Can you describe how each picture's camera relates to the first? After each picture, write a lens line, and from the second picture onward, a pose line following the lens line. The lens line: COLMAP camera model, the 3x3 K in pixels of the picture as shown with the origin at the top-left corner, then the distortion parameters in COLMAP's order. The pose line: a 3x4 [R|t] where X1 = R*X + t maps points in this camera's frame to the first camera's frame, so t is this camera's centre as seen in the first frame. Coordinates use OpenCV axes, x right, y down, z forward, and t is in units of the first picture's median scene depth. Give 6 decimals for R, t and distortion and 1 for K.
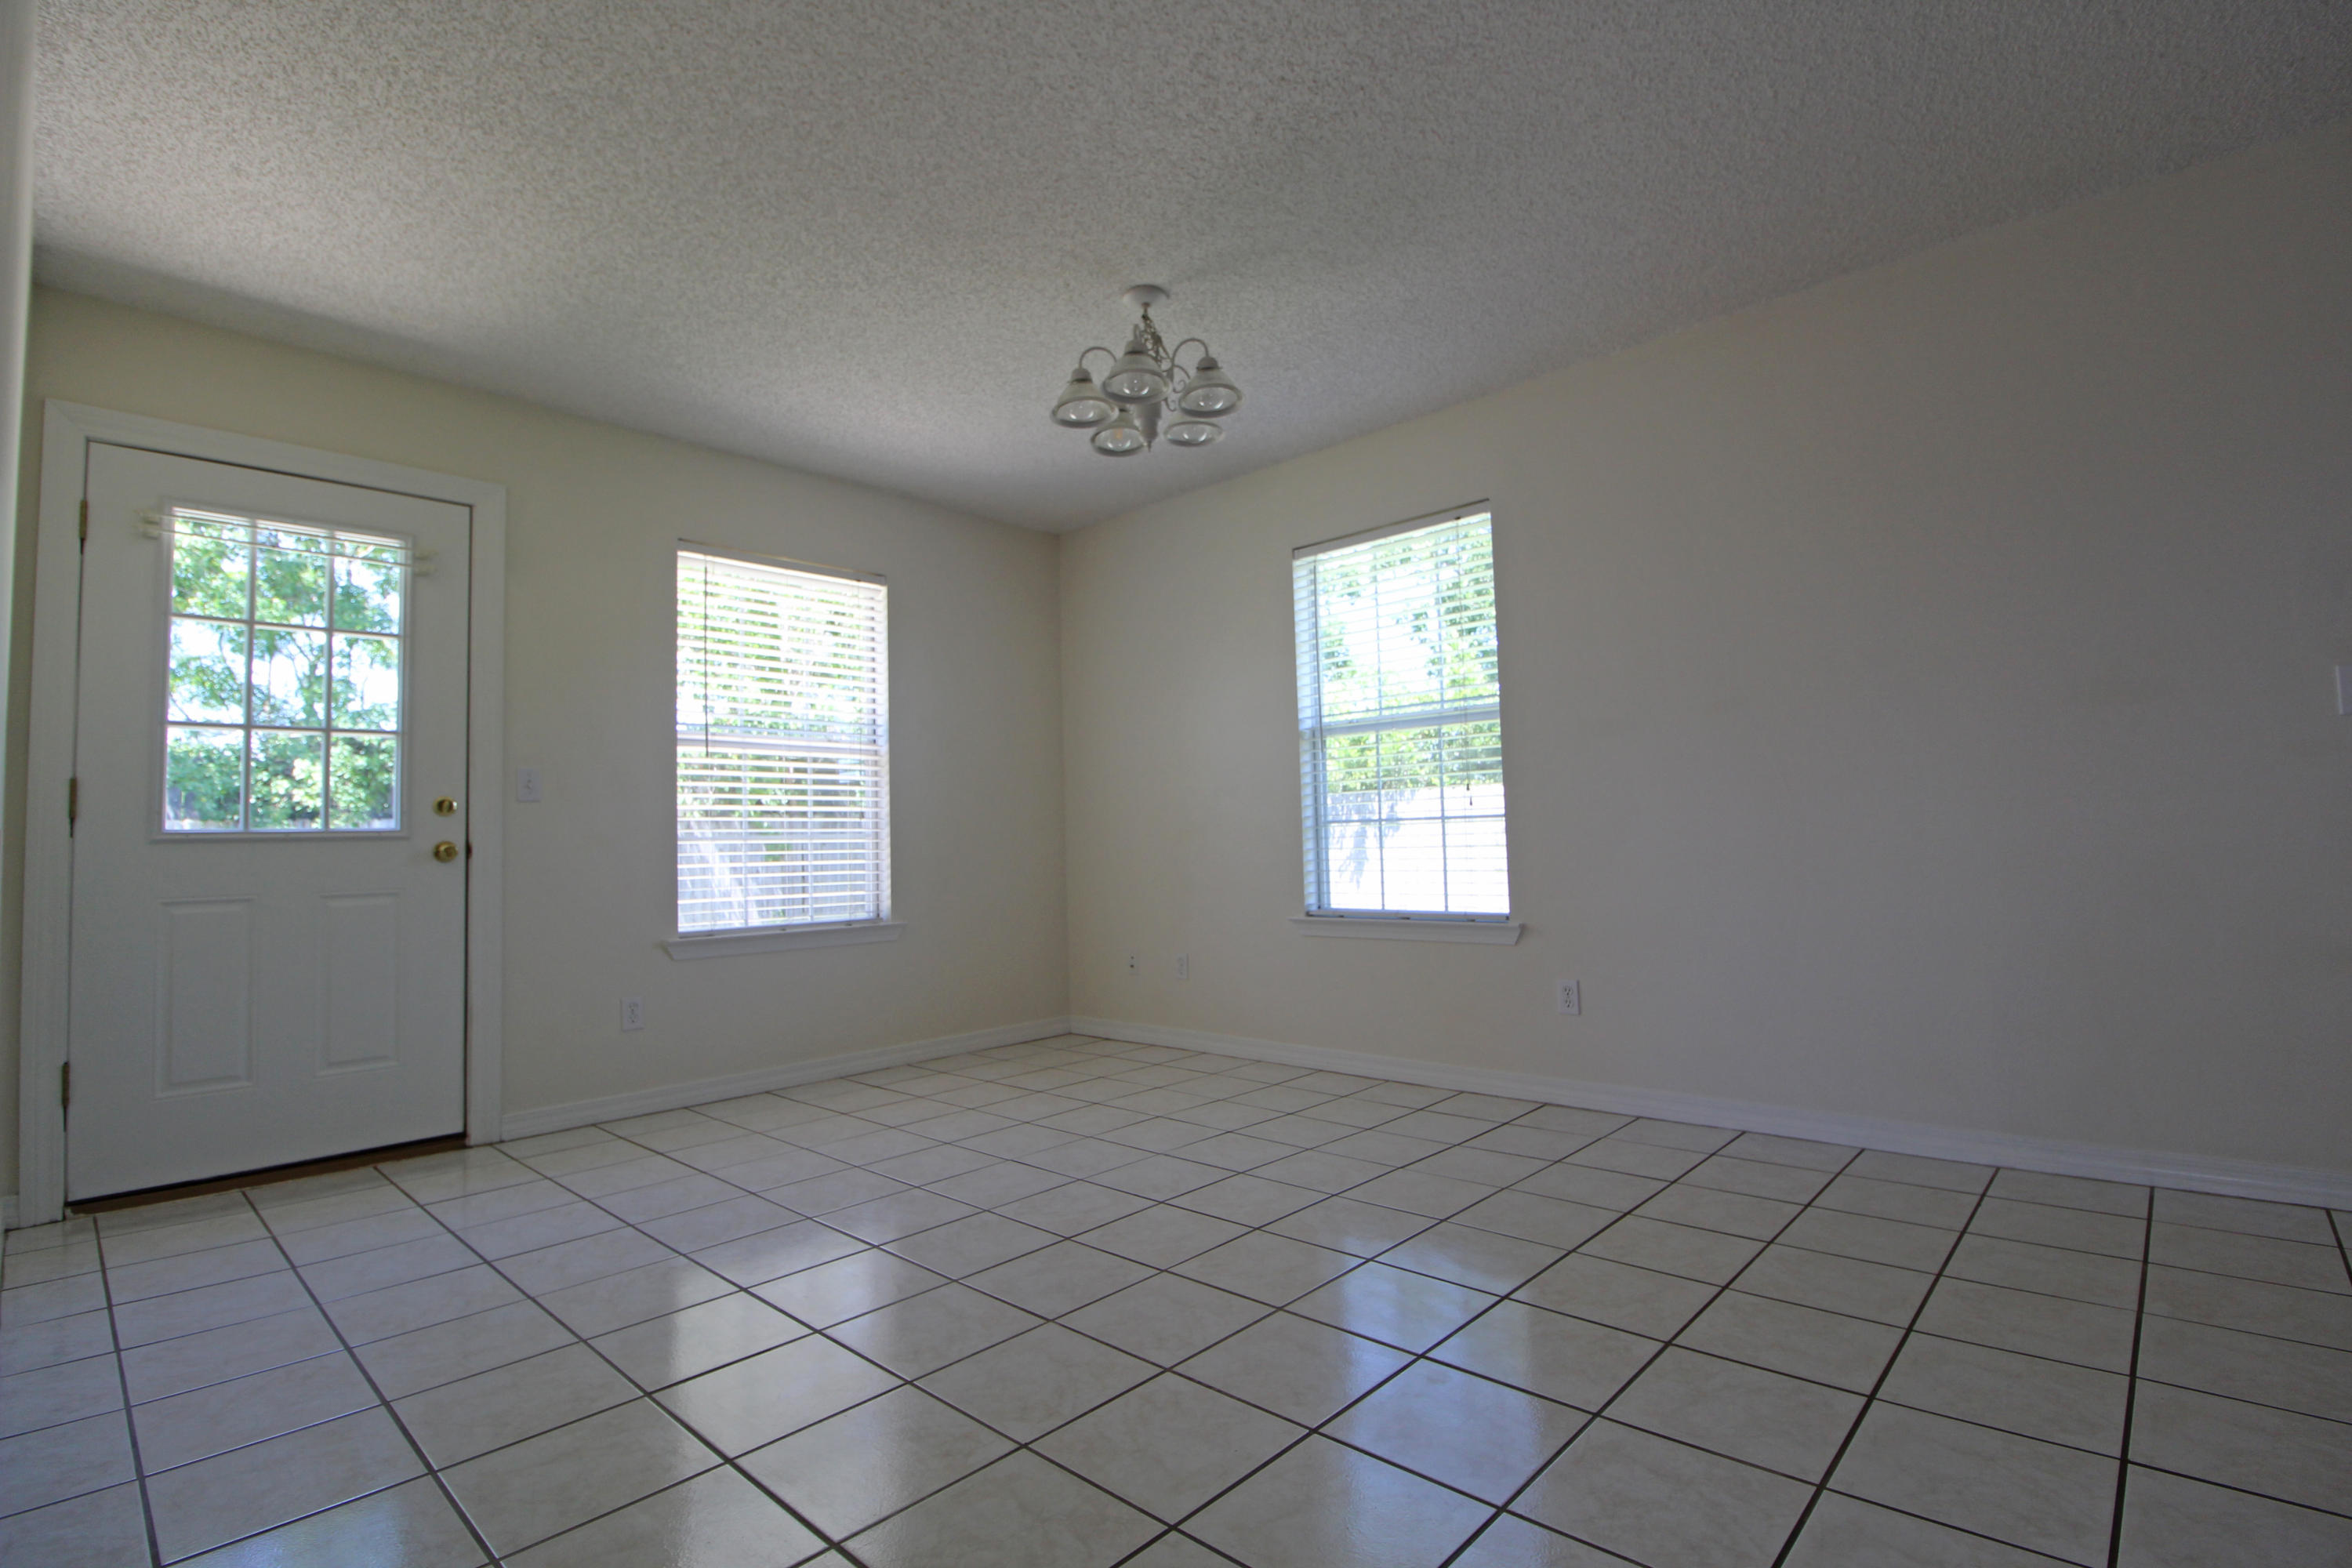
lens RADIAL K [[1083.6, 0, 1205.4], [0, 1083.6, 770.6], [0, 0, 1]] dist [-0.001517, -0.012018]
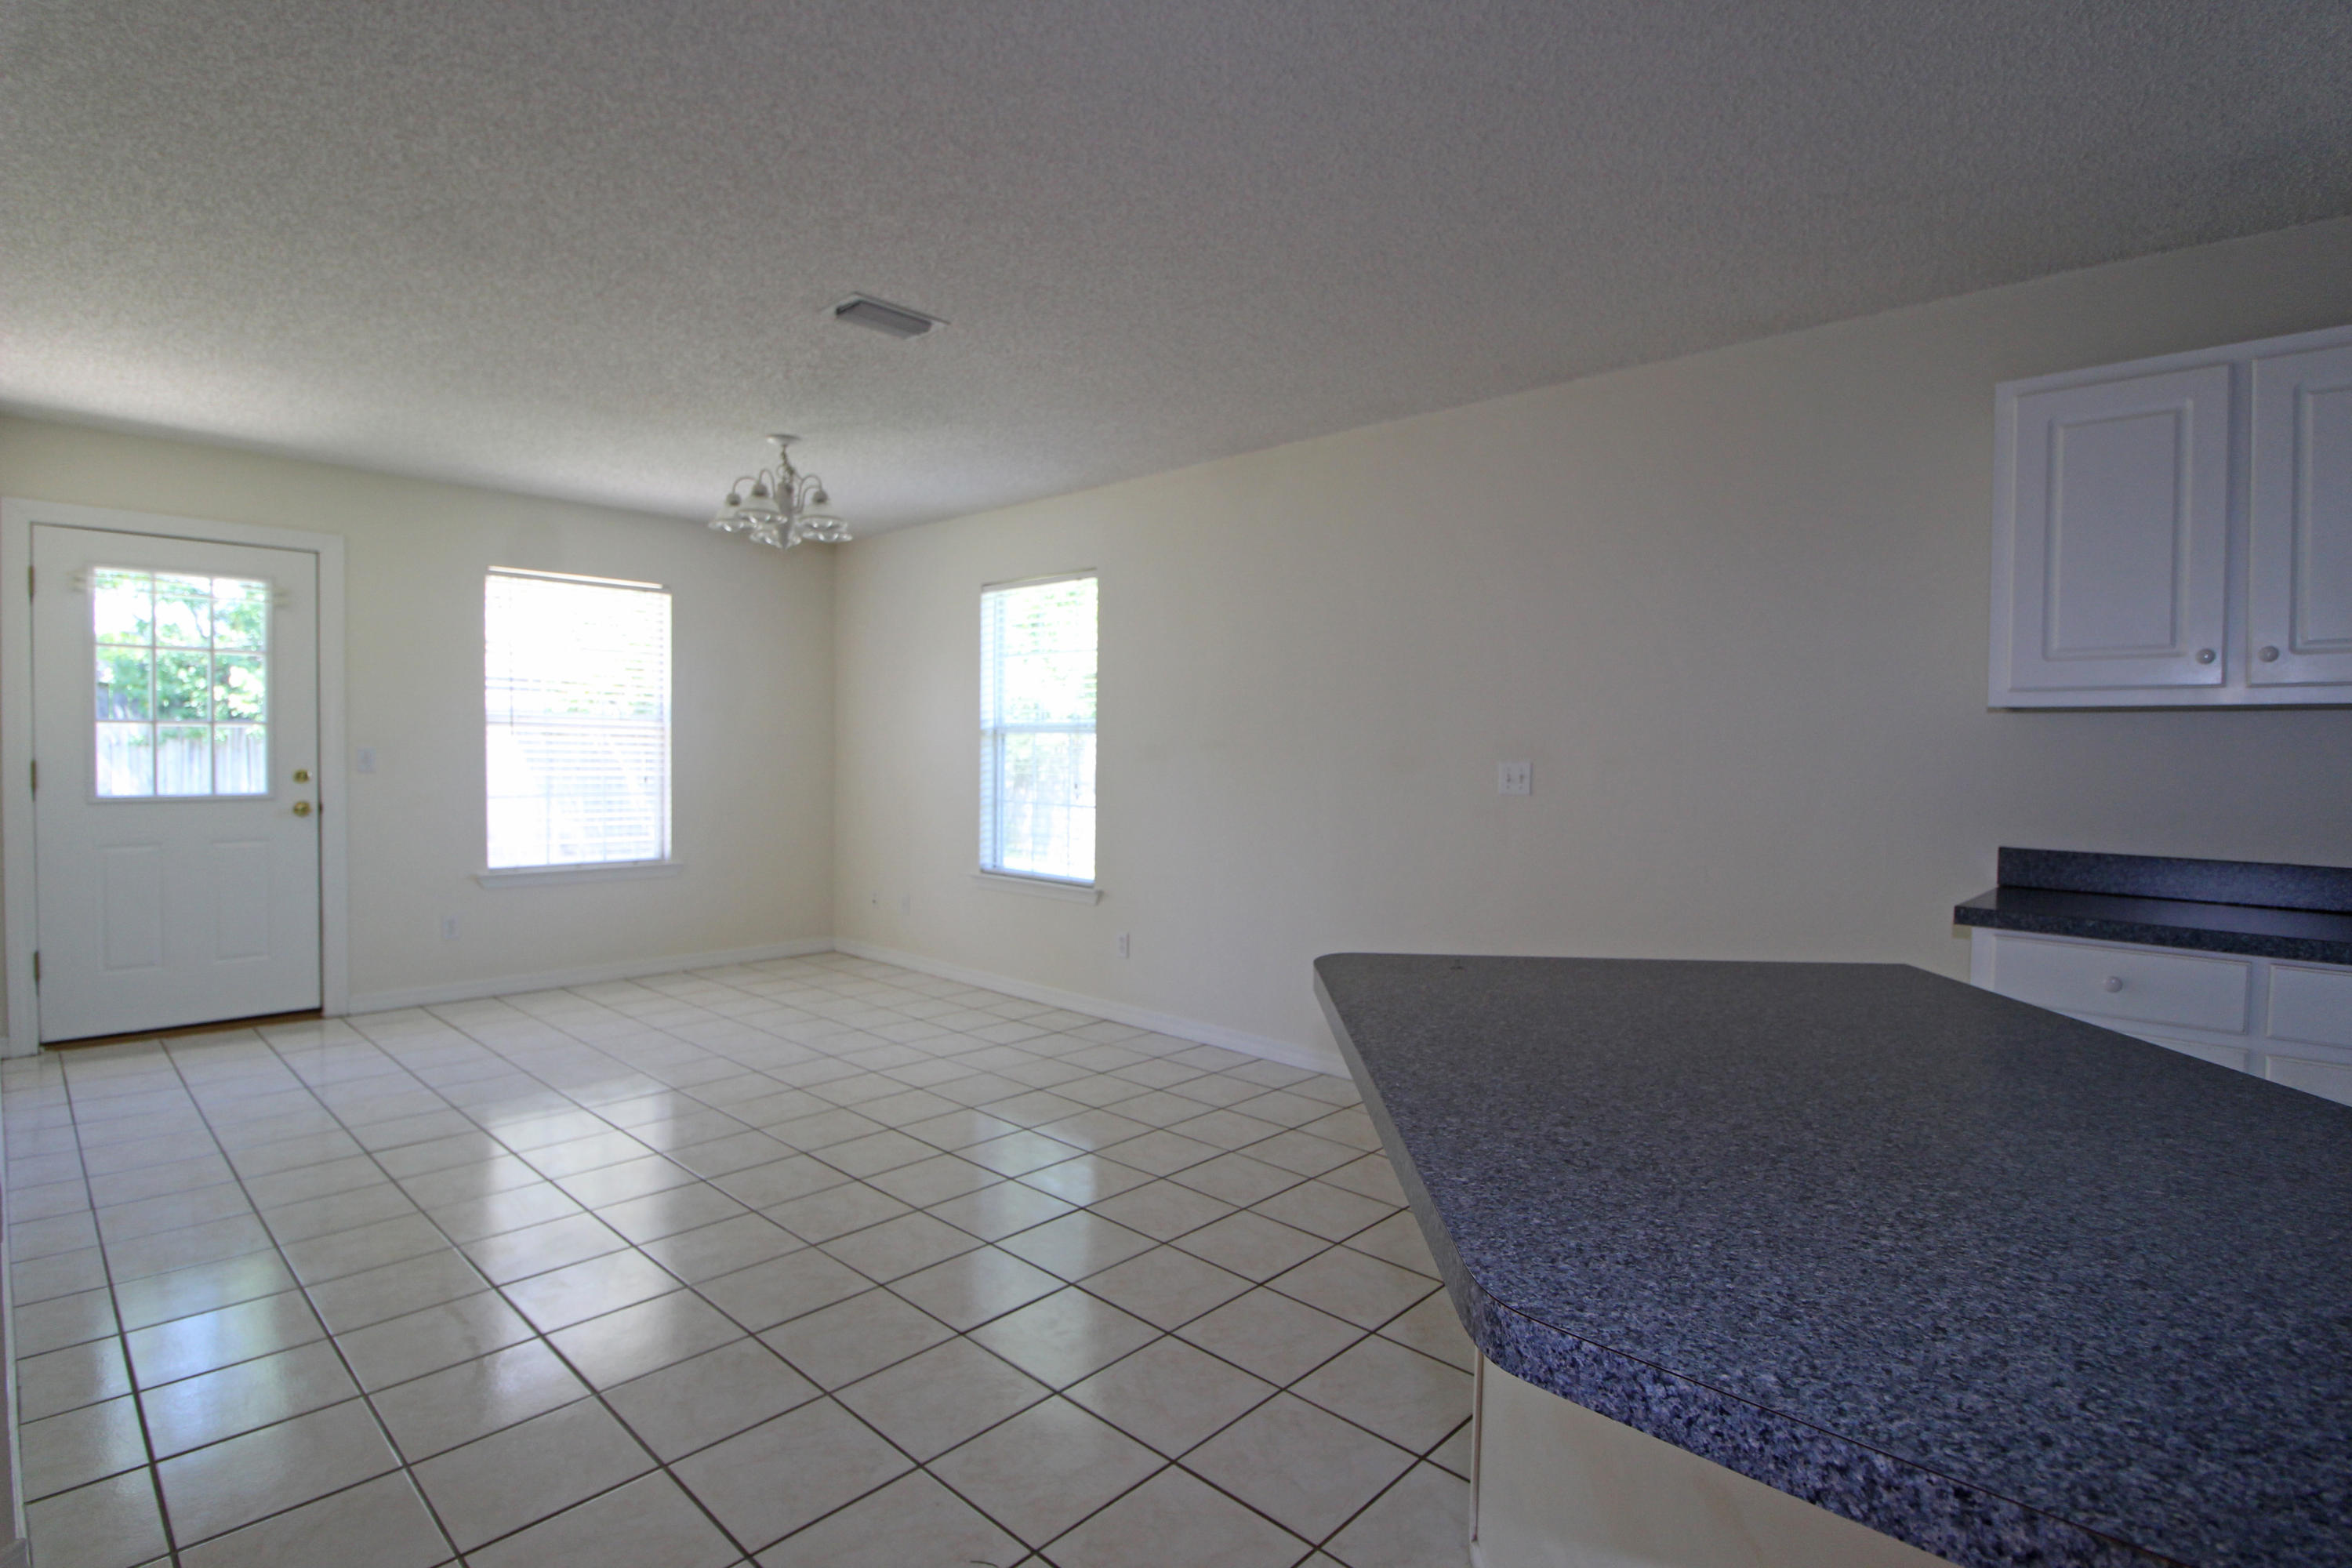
lens RADIAL K [[1083.6, 0, 1165.6], [0, 1083.6, 781.6], [0, 0, 1]] dist [-0.001517, -0.012018]
pose [[0.999112, 0.041987, 0.003470, 0.352940], [-0.042129, 0.995075, 0.089729, -0.116494], [0.000315, -0.089795, 0.995960, -0.332562]]
